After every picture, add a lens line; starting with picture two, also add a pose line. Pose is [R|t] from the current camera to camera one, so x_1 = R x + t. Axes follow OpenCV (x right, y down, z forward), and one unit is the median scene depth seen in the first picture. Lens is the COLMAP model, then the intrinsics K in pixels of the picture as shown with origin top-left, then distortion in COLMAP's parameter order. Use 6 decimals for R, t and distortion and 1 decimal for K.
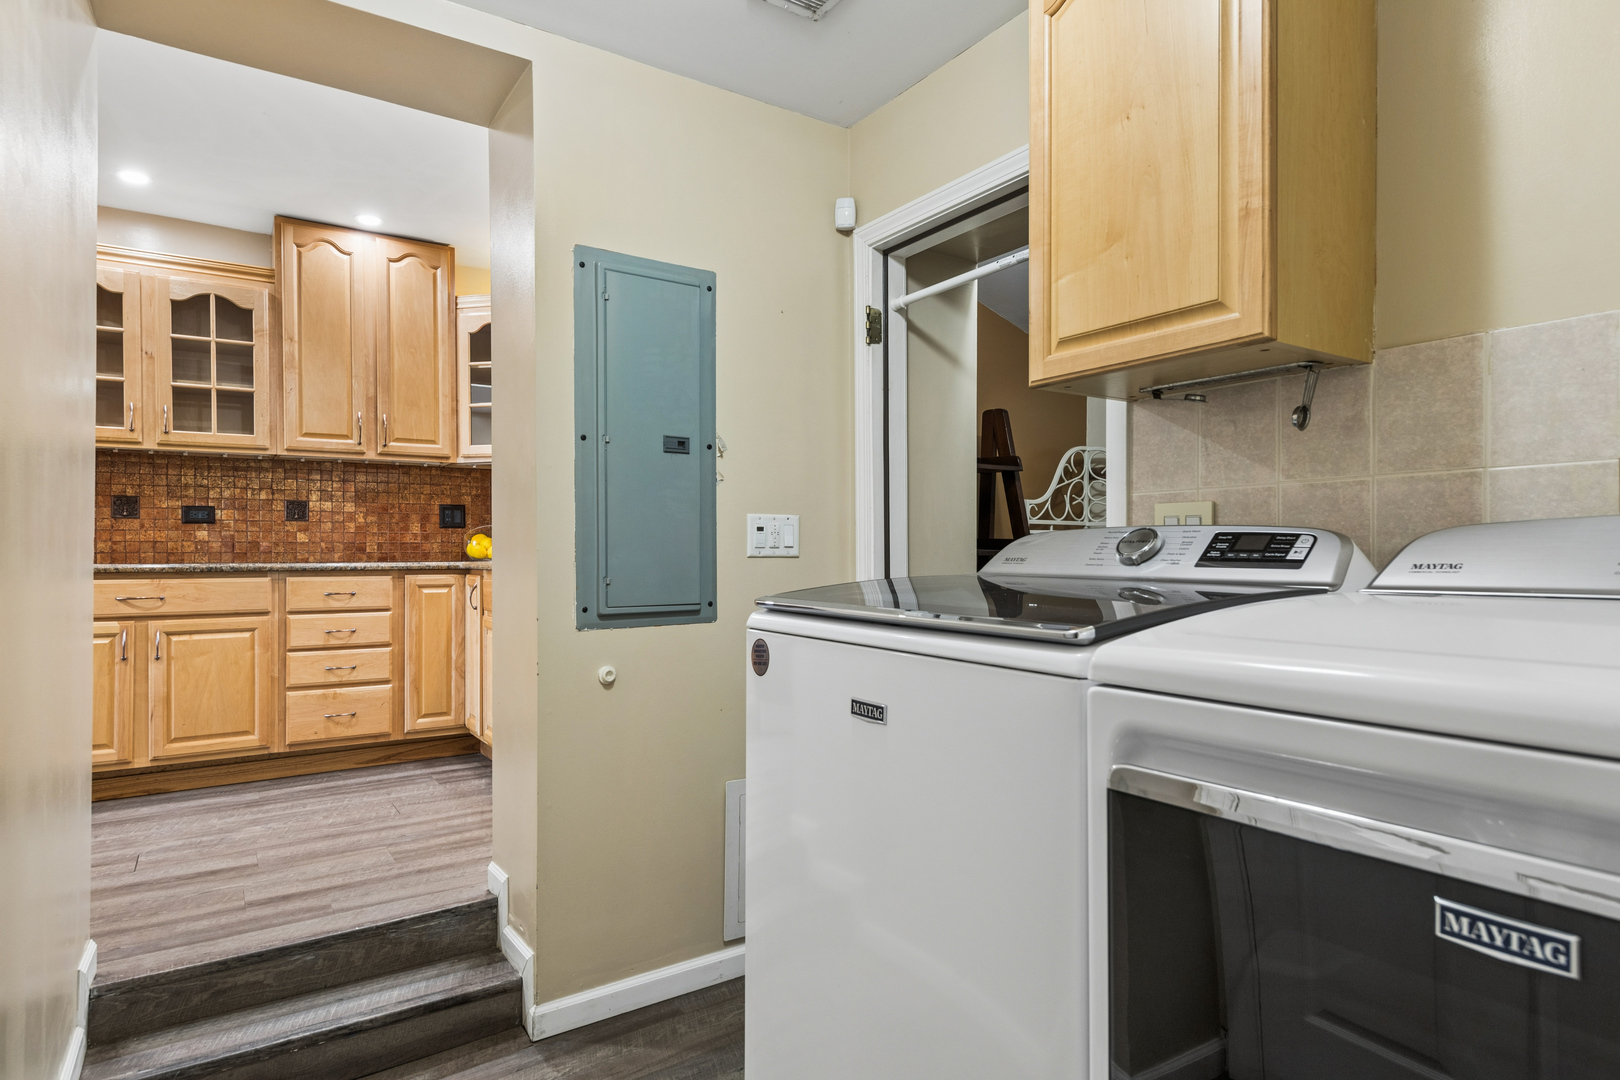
lens RADIAL K [[893.5, 0, 812.2], [0, 893.5, 551.3], [0, 0, 1]] dist [0.015455, -0.006244]
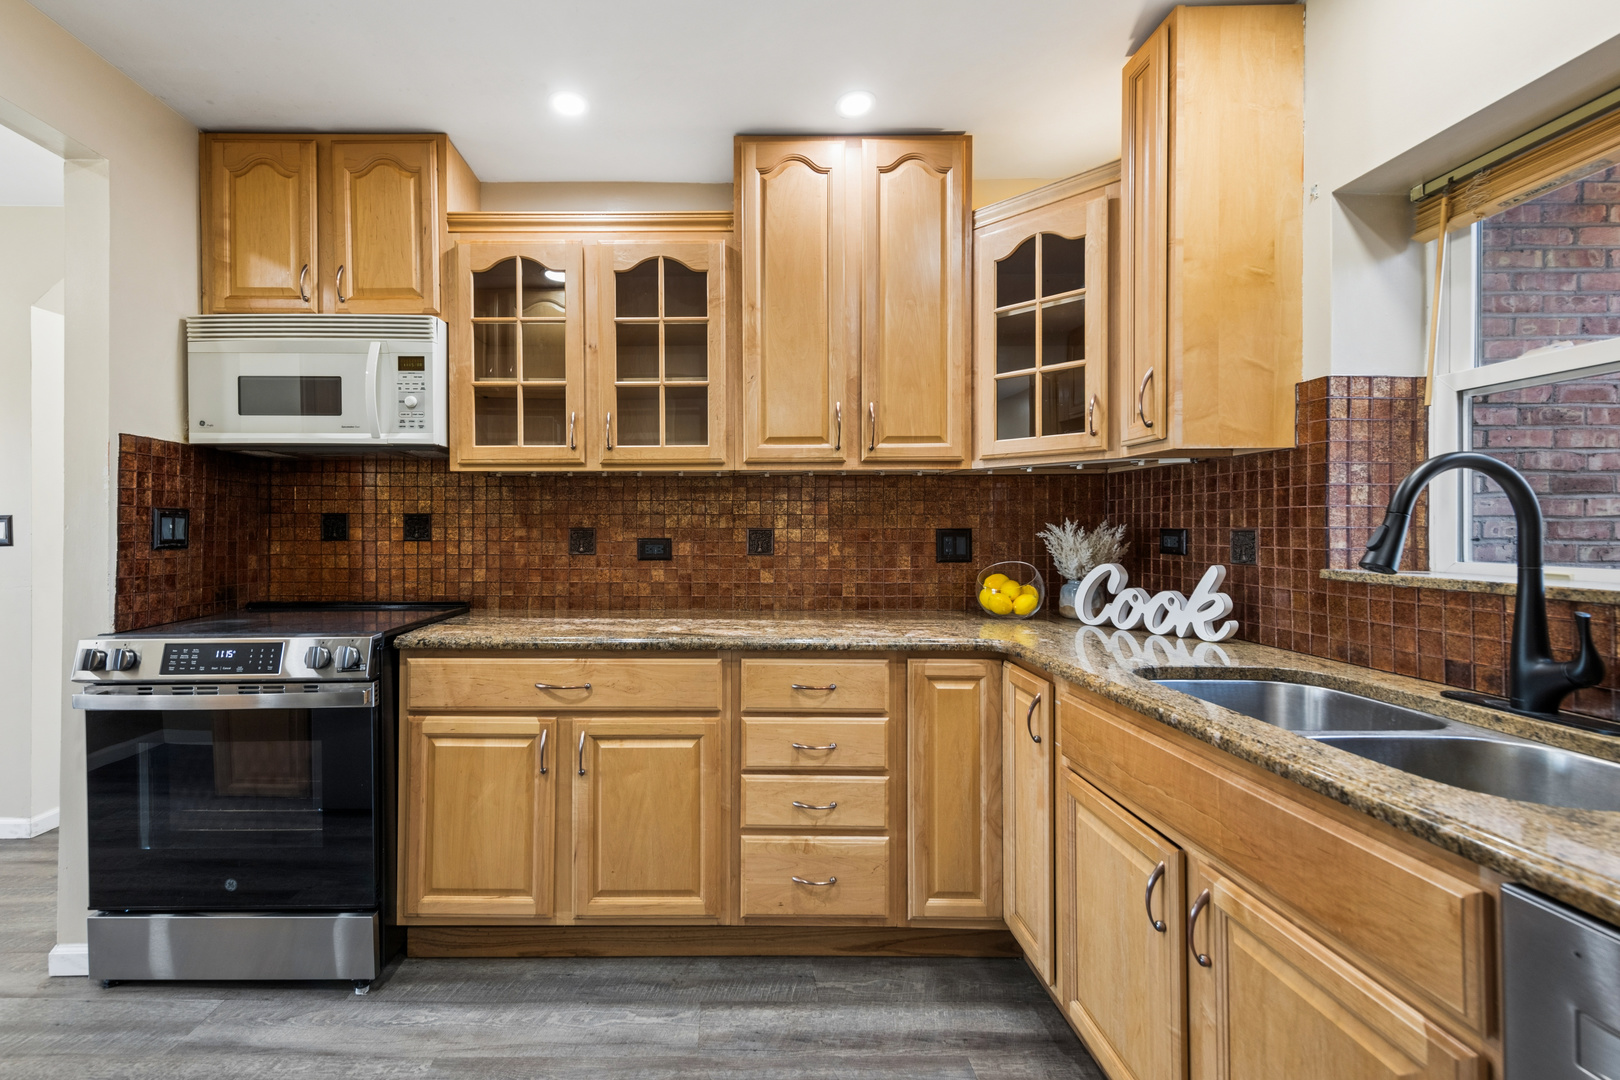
lens RADIAL K [[662.9, 0, 729.5], [0, 662.9, 522.1], [0, 0, 1]] dist [0.007007, -0.000089]
pose [[0.830443, 0.002068, -0.557099, -0.308818], [-0.002949, 0.999995, -0.000684, -0.066966], [0.557095, 0.002211, 0.830446, 0.566055]]
